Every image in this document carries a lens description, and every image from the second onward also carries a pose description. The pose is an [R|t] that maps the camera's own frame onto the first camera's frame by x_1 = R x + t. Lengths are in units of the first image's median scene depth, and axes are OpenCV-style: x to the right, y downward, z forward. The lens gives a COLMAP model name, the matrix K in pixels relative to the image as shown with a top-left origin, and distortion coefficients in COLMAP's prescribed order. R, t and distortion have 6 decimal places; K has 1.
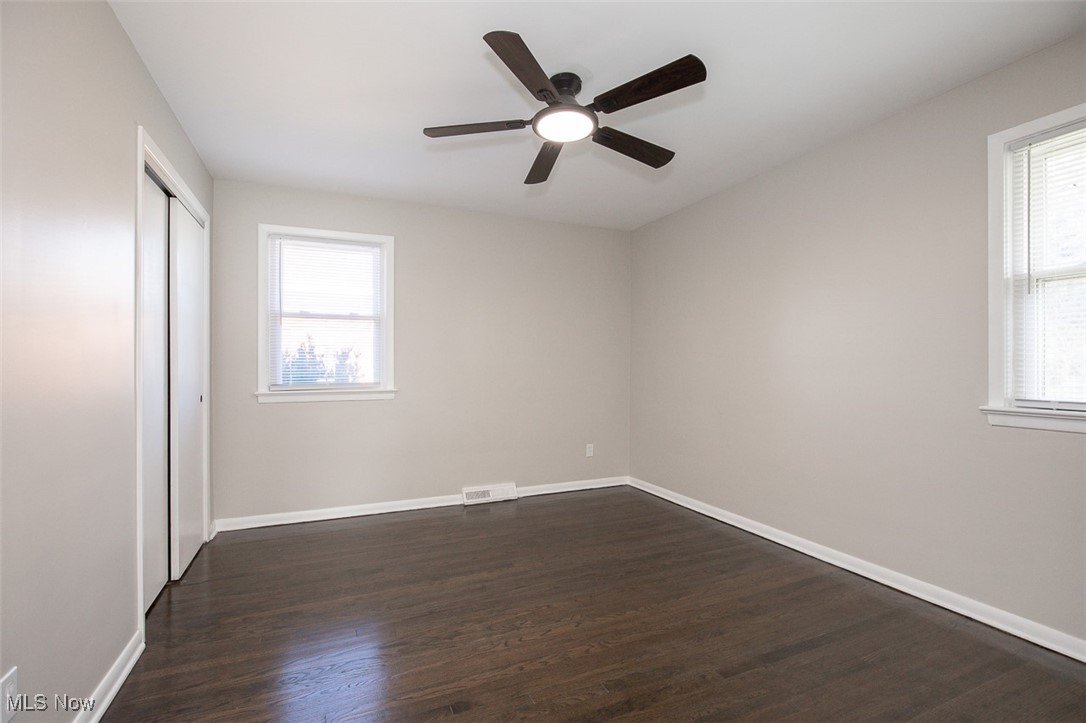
lens RADIAL K [[490.7, 0, 543.0], [0, 490.7, 361.5], [0, 0, 1]] dist [-0.000777, 0.000120]
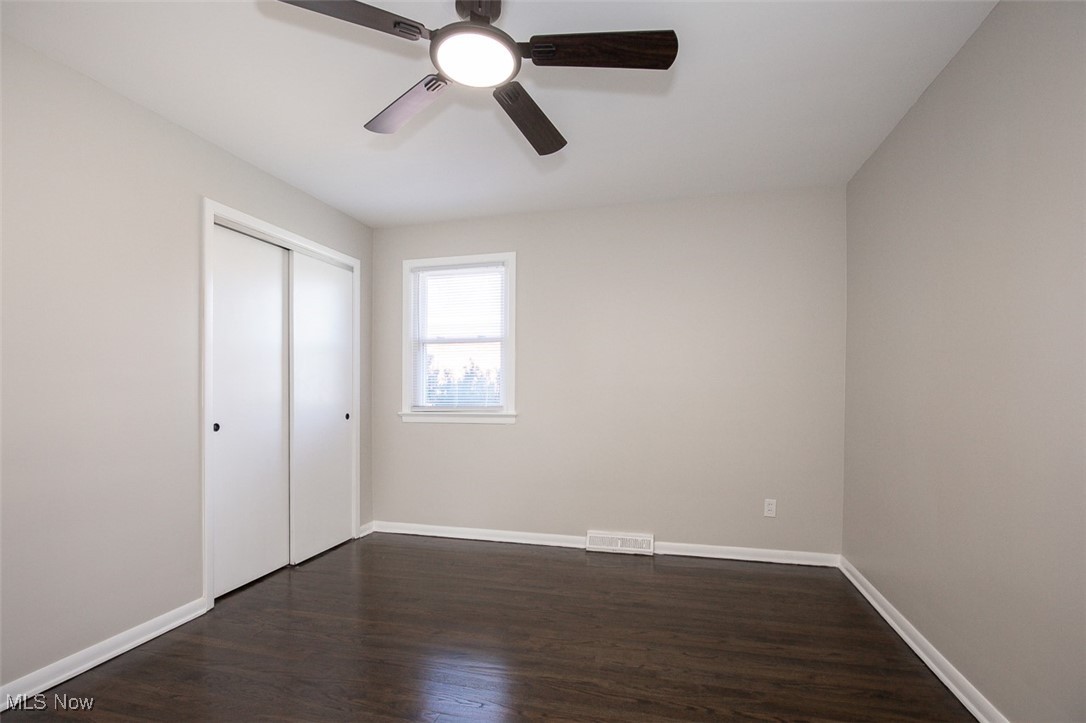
lens RADIAL K [[503.9, 0, 543.9], [0, 503.9, 387.9], [0, 0, 1]] dist [-0.001264, -0.000103]
pose [[0.783684, -0.002603, -0.621154, 0.359207], [0.007057, 0.999964, 0.004713, 0.003506], [0.621119, -0.008077, 0.783675, 0.286247]]
